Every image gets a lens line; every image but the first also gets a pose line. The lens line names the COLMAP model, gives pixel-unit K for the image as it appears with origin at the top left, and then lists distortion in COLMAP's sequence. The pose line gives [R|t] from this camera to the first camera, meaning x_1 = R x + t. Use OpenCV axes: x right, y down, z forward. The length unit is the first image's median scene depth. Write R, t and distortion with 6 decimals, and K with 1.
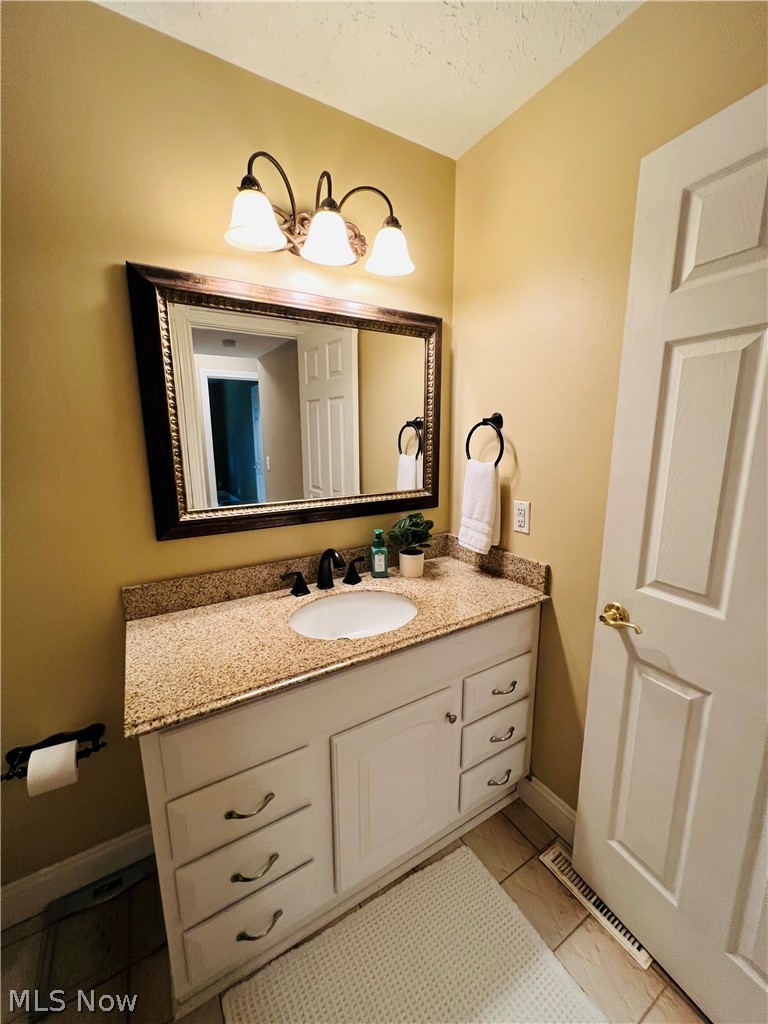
lens RADIAL K [[409.0, 0, 387.1], [0, 409.0, 511.0], [0, 0, 1]] dist [-0.003073, 0.000749]
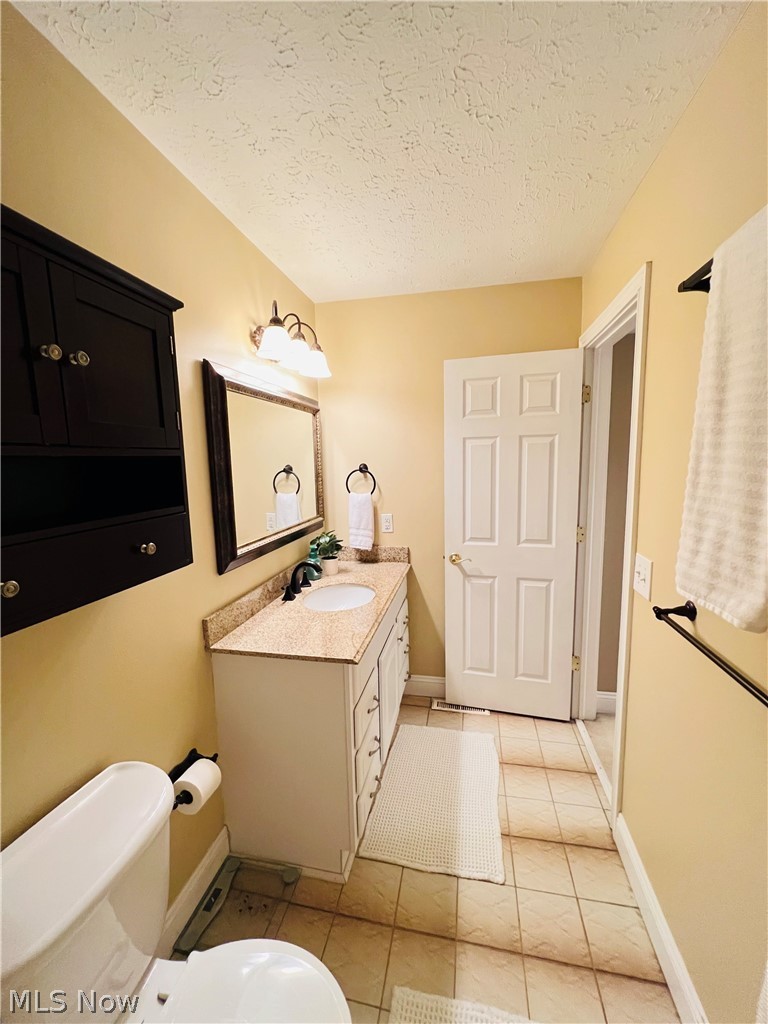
lens RADIAL K [[409.0, 0, 386.8], [0, 409.0, 511.1], [0, 0, 1]] dist [-0.003073, 0.000749]
pose [[0.681997, -0.103176, 0.724040, -0.984678], [0.156649, 0.987631, -0.006815, -0.026729], [-0.714381, 0.118068, 0.689724, -0.202456]]
